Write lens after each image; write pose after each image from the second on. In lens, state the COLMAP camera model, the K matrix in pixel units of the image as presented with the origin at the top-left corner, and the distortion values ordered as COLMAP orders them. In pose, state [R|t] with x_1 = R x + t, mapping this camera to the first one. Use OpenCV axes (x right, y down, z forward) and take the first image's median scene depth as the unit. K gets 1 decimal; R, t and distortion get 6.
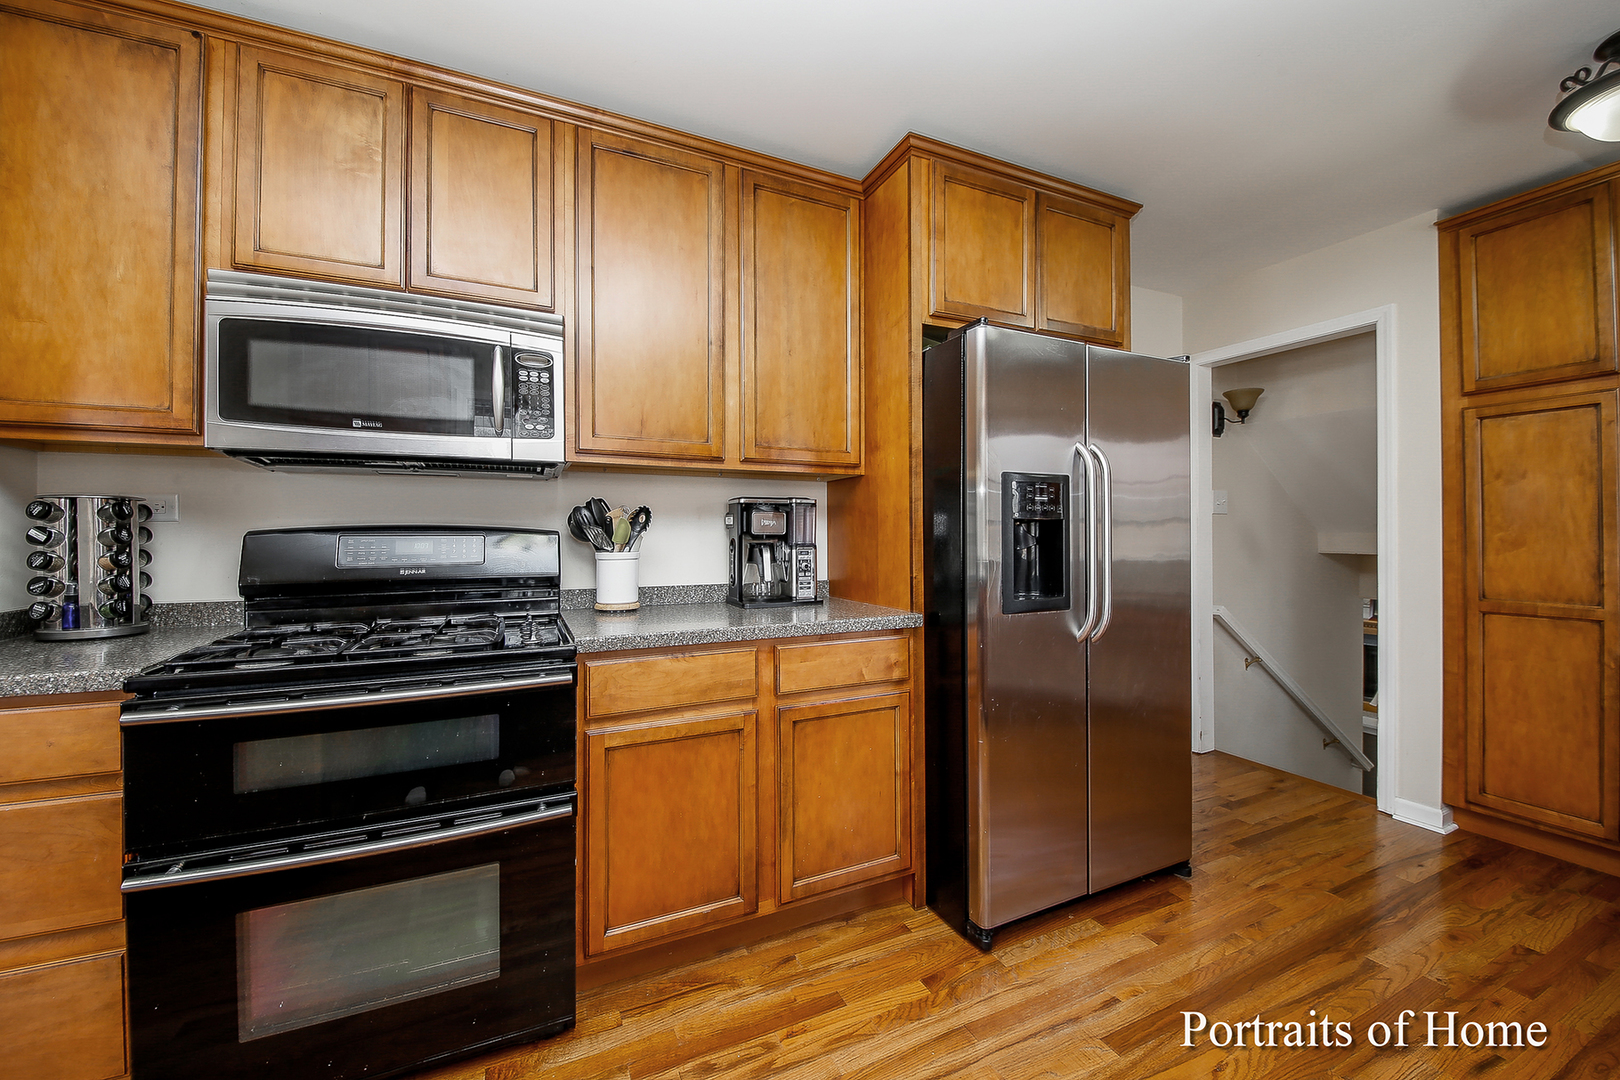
lens RADIAL K [[623.7, 0, 807.4], [0, 623.7, 534.4], [0, 0, 1]] dist [-0.000667, -0.000486]
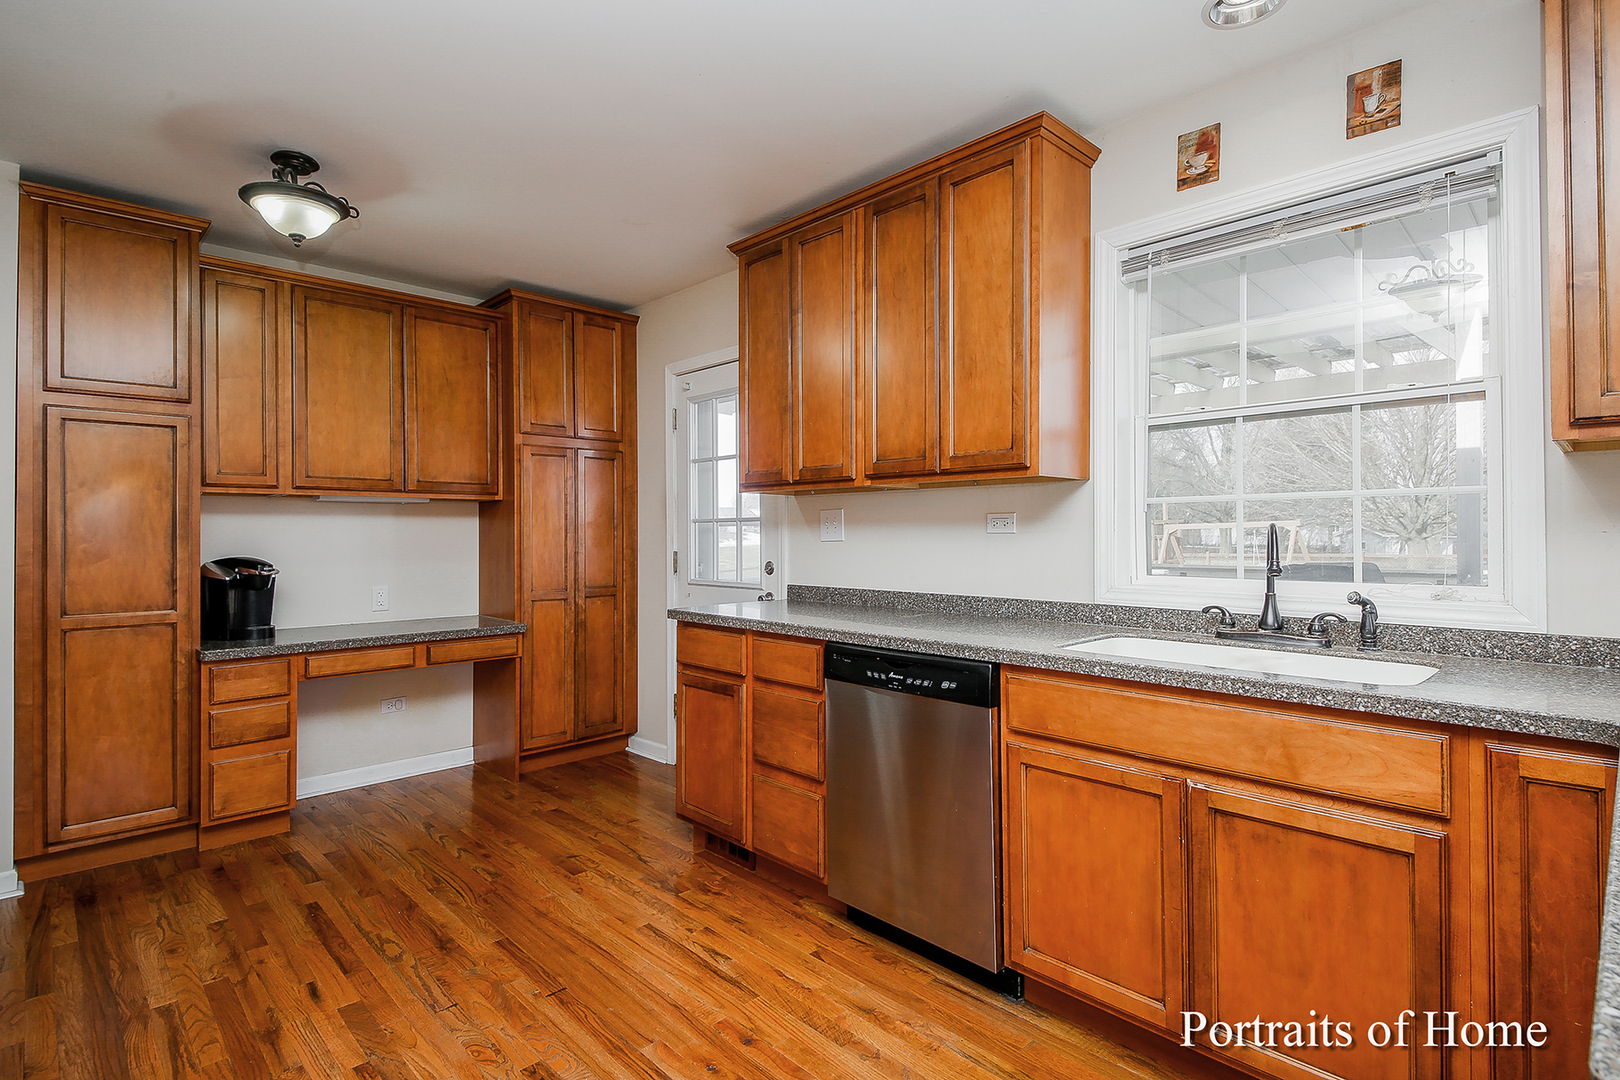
lens RADIAL K [[811.3, 0, 811.5], [0, 811.3, 524.0], [0, 0, 1]] dist [0.012811, 0.000011]
pose [[-0.290443, 0.010300, 0.956837, -0.430926], [-0.002455, 0.999931, -0.011509, -0.022619], [-0.956889, -0.005692, -0.290397, 0.323843]]
